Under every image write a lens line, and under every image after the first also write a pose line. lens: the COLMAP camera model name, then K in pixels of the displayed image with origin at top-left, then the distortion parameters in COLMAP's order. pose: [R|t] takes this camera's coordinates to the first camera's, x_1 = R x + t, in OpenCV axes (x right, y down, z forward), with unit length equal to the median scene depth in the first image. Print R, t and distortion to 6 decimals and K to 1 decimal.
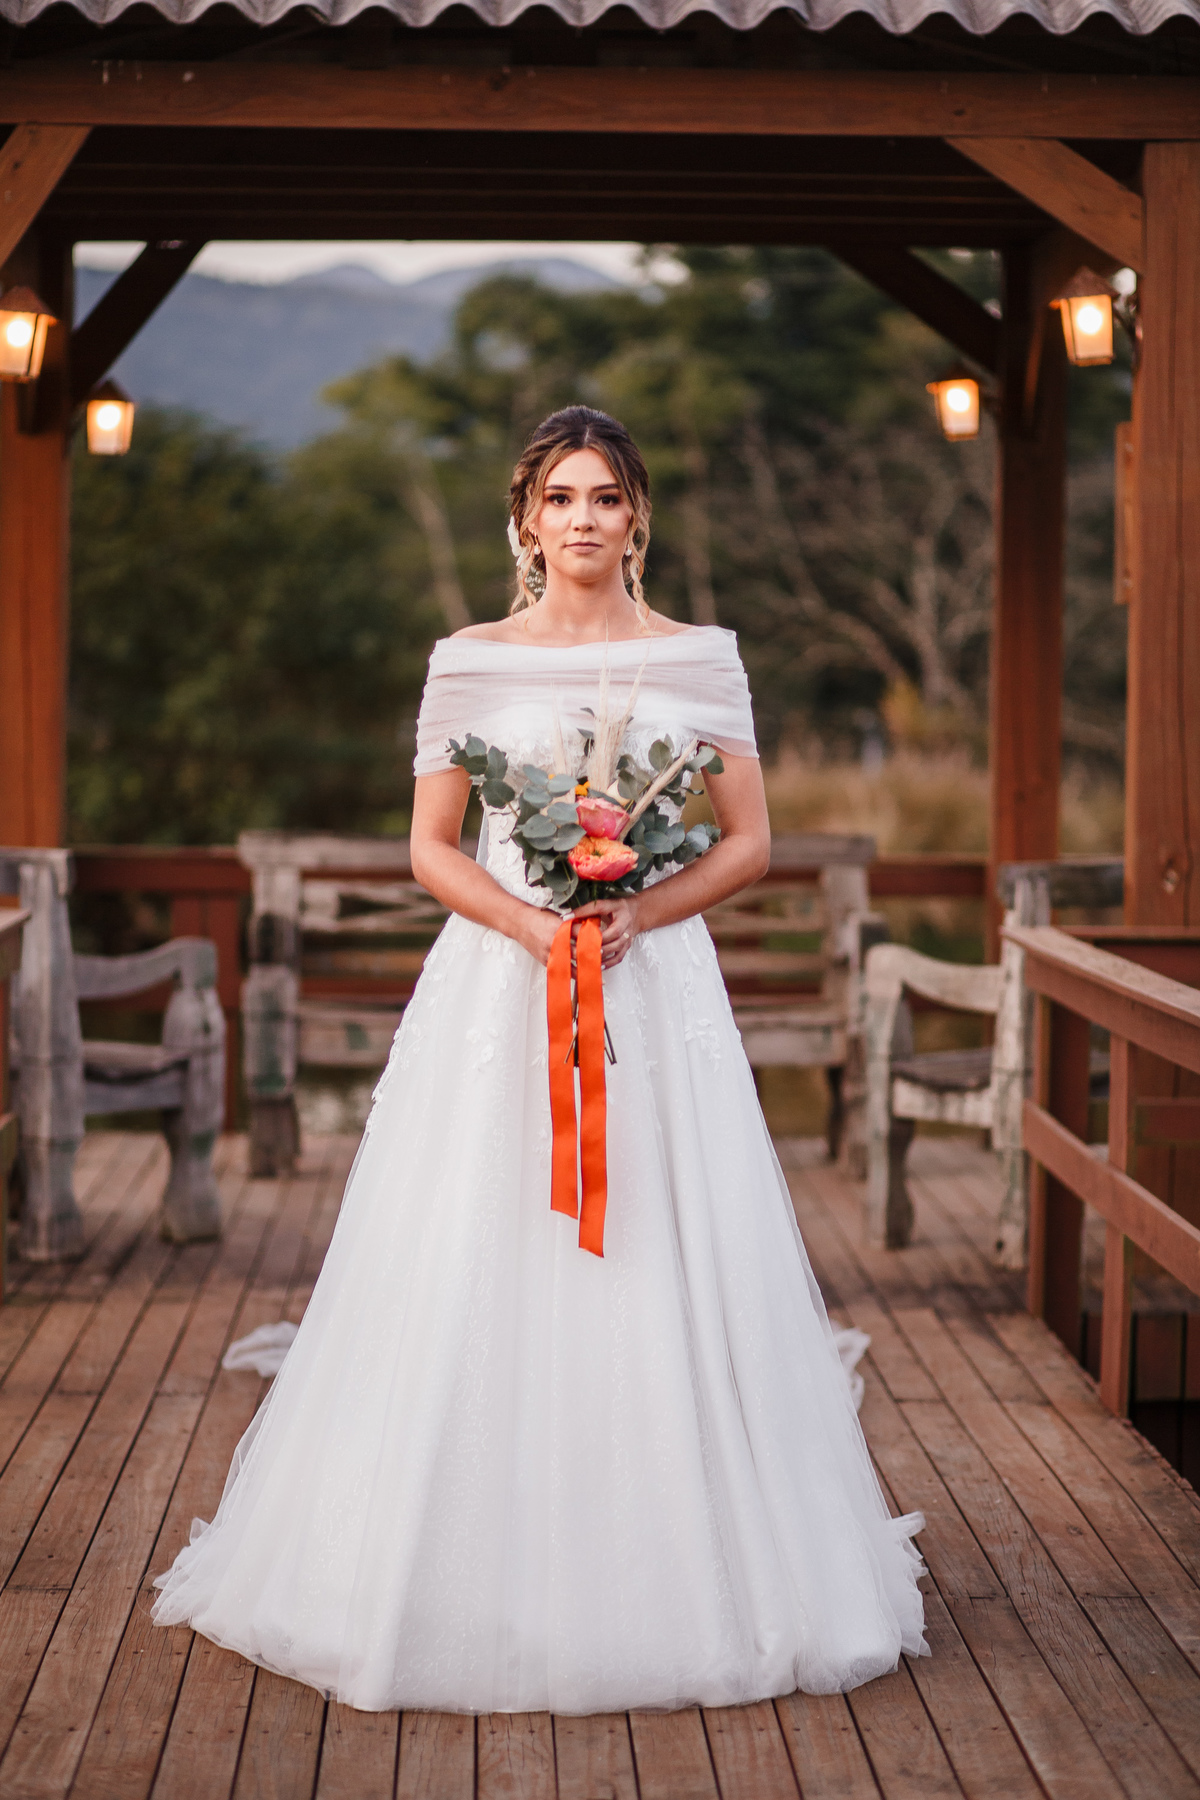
lens RADIAL K [[4418.6, 0, 631.0], [0, 4418.6, 896.7], [0, 0, 1]] dist [-0.064589, -1.061274]
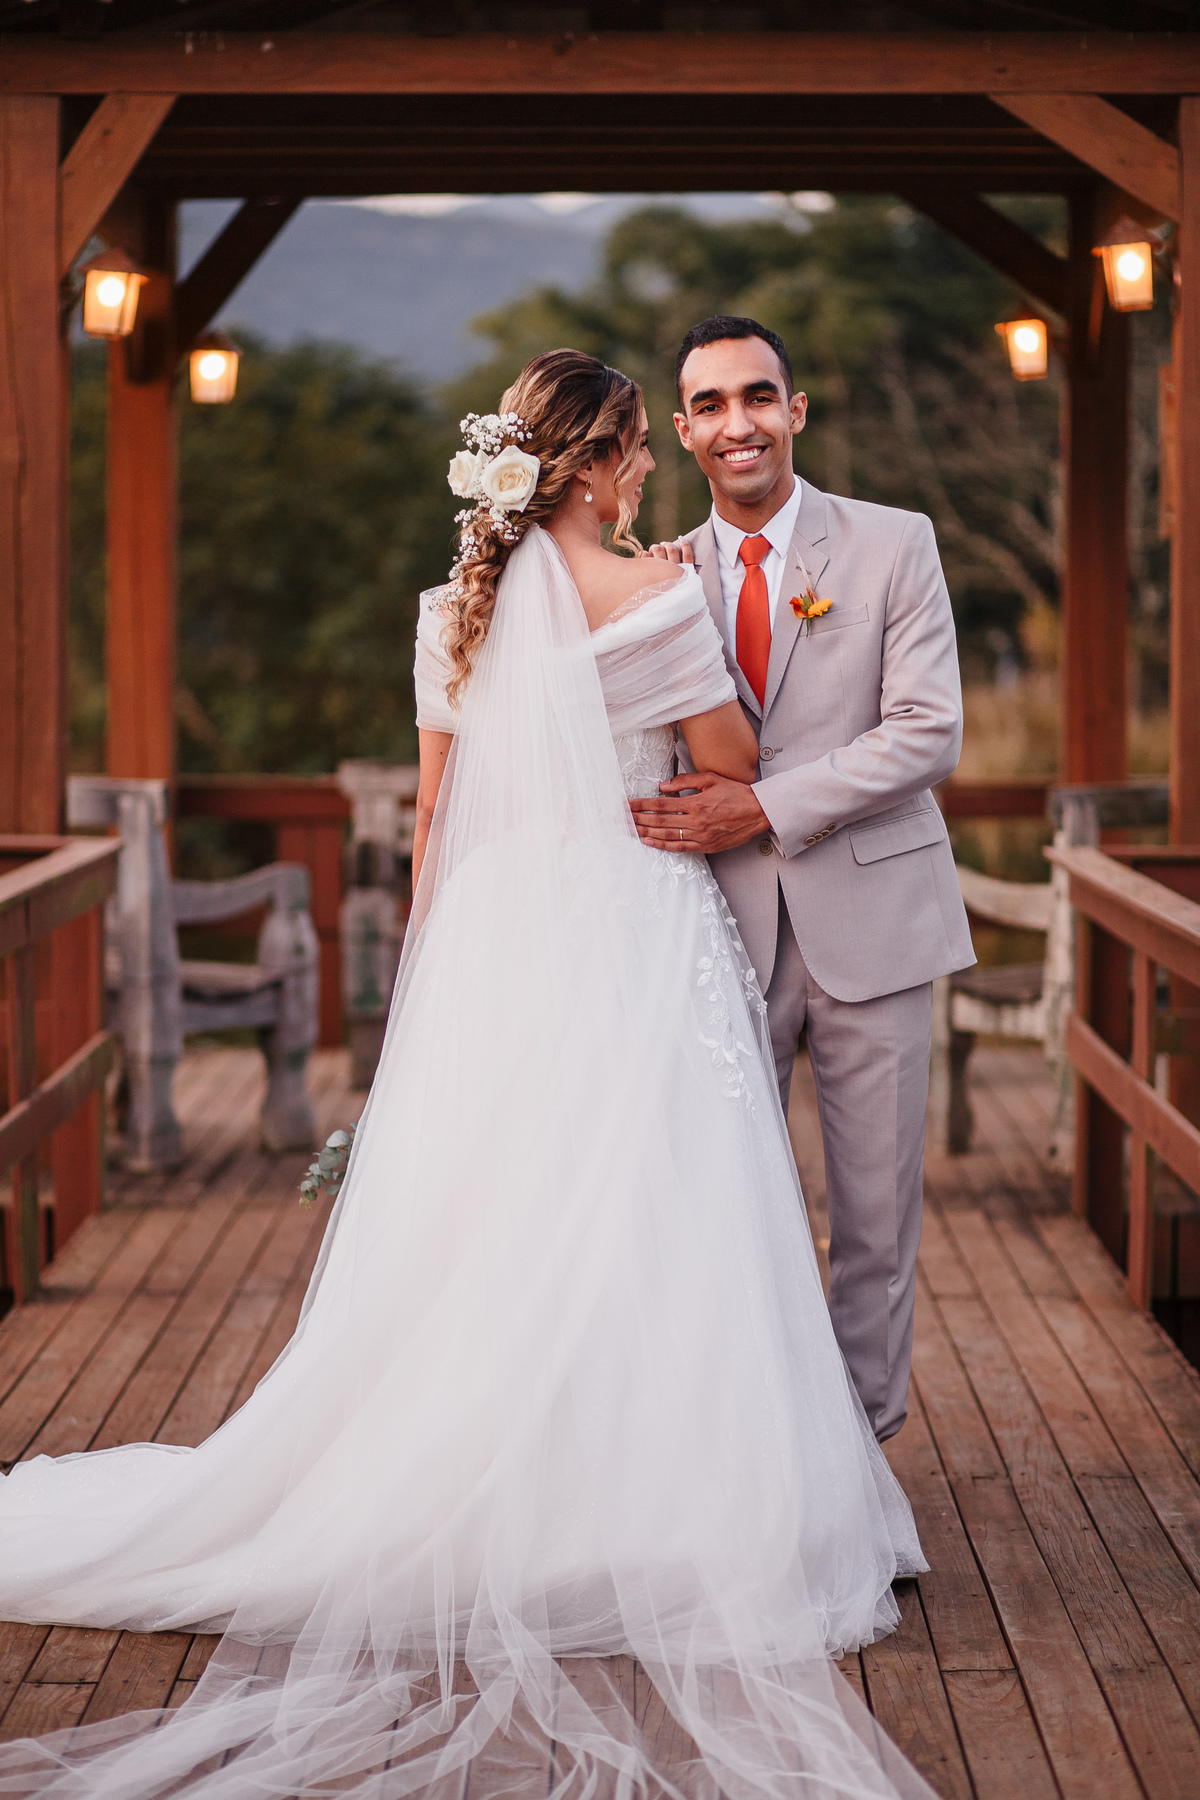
lens RADIAL K [[4346.4, 0, 600.0], [0, 4346.4, 900.0], [0, 0, 1]] dist [-0.047736, -1.074585]
pose [[0.999004, -0.007991, -0.043910, 0.022644], [0.008832, 0.999781, 0.018986, -0.001205], [0.043748, -0.019355, 0.998855, -0.035275]]
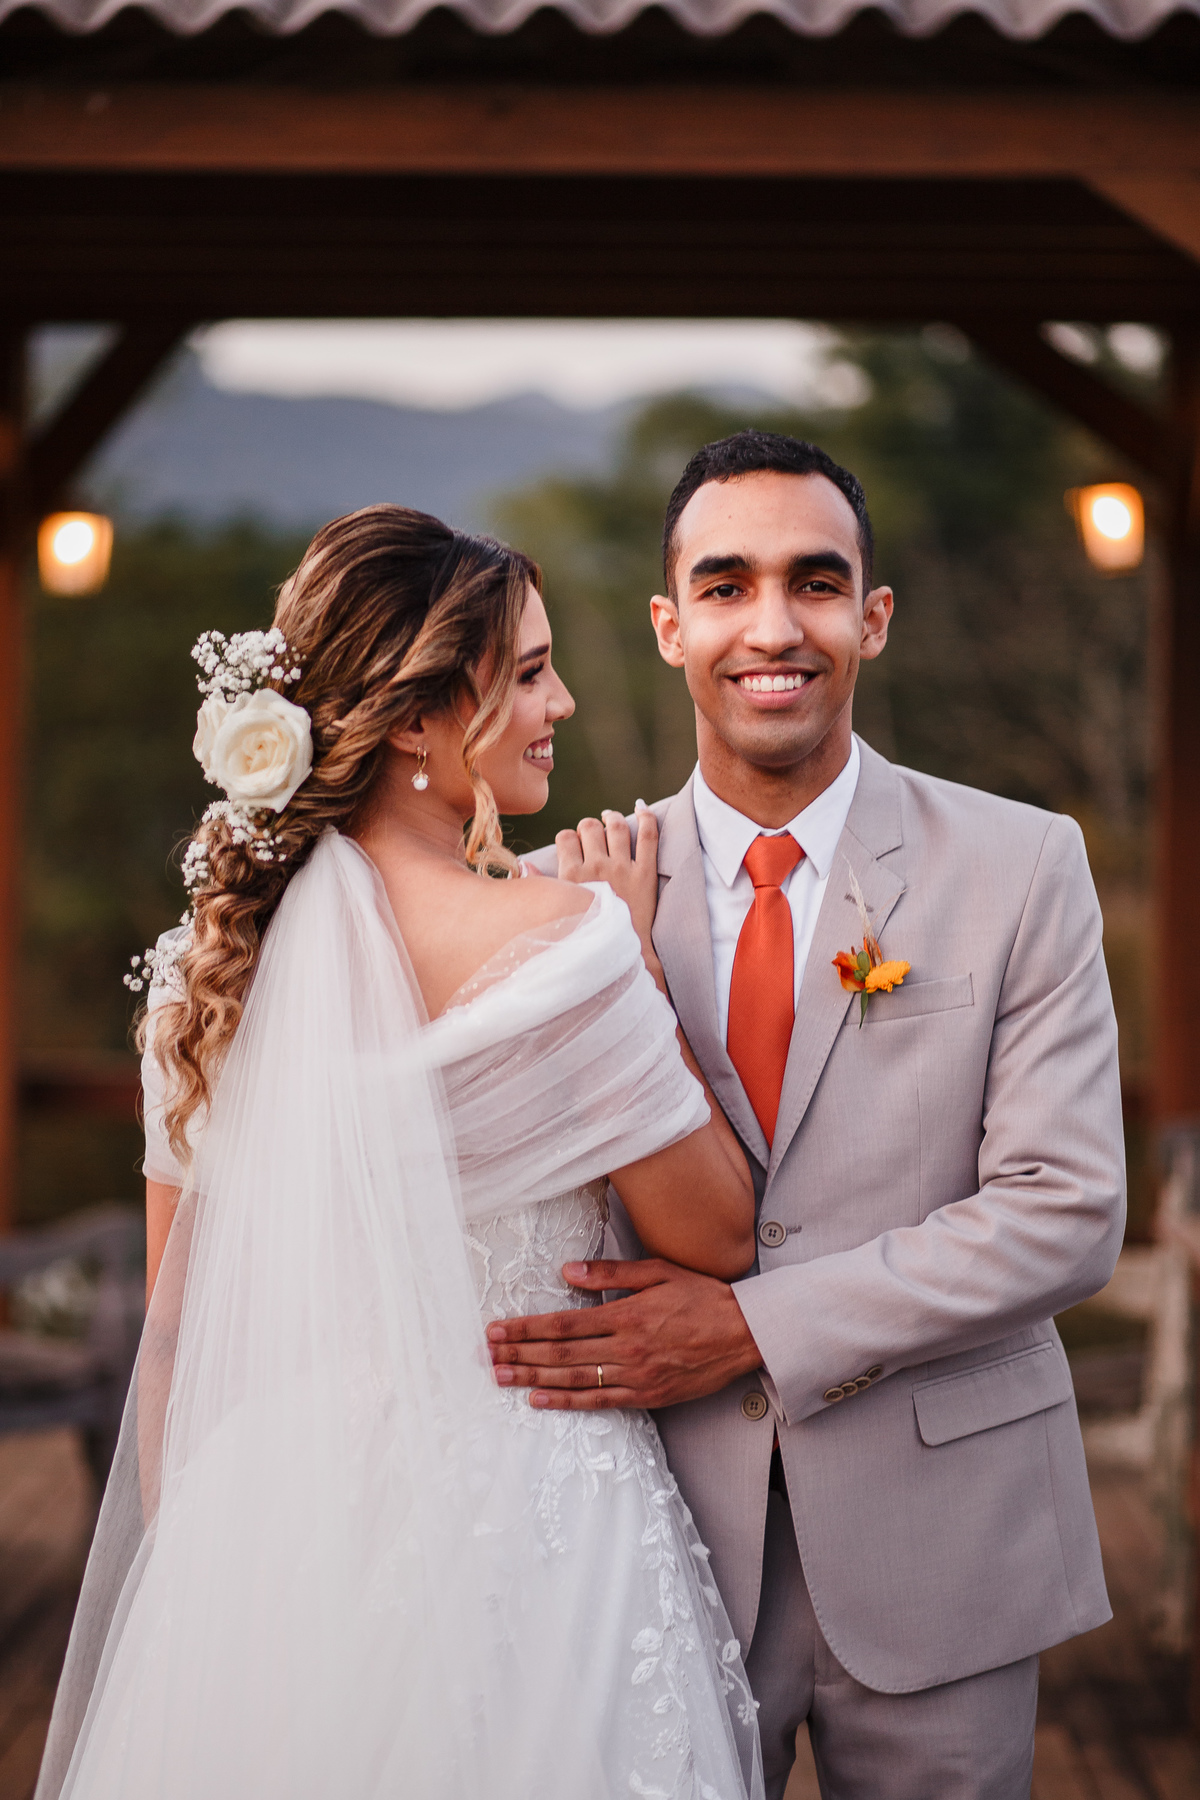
lens RADIAL K [[4418.6, 0, 631.0], [0, 4418.6, 896.7], [0, 0, 1]] dist [-0.064589, -1.061274]
pose [[0.999276, 0.001866, -0.038006, 0.021874], [-0.002832, 0.999674, -0.025369, -0.028065], [0.037947, 0.025459, 0.998955, 0.238042]]
